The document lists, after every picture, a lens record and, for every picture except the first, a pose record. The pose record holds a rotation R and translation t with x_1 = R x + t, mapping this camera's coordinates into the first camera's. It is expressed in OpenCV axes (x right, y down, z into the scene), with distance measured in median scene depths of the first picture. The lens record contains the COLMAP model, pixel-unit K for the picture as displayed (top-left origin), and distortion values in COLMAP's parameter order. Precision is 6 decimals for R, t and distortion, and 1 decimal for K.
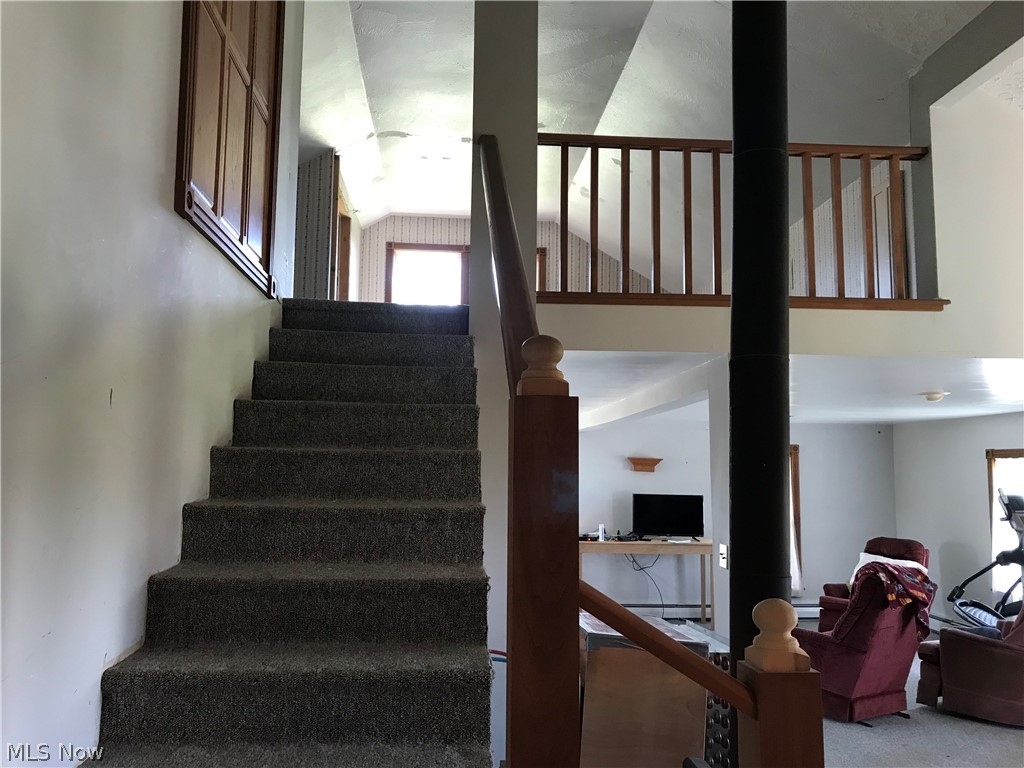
lens RADIAL K [[854.5, 0, 514.4], [0, 854.5, 388.6], [0, 0, 1]] dist [-0.014418, -0.001044]
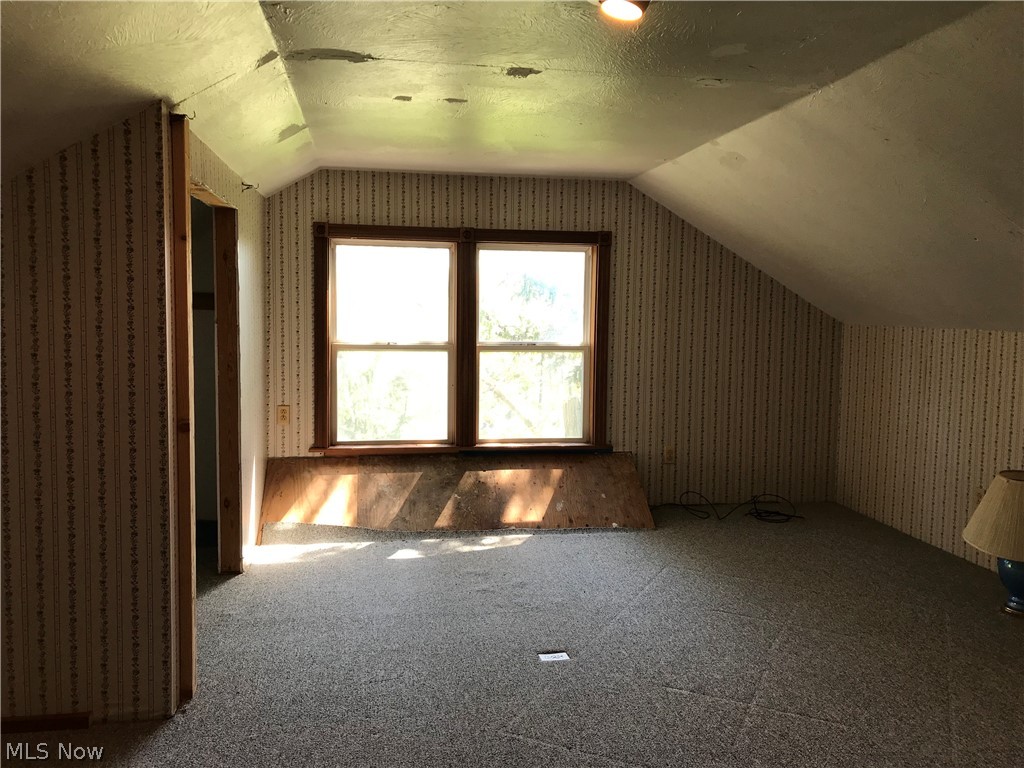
lens RADIAL K [[854.5, 0, 511.4], [0, 854.5, 379.4], [0, 0, 1]] dist [-0.014418, -0.001044]
pose [[0.996773, -0.004703, 0.080140, -0.071422], [-0.010302, 0.982535, 0.185792, -0.175135], [-0.079614, -0.186018, 0.979315, 0.460423]]
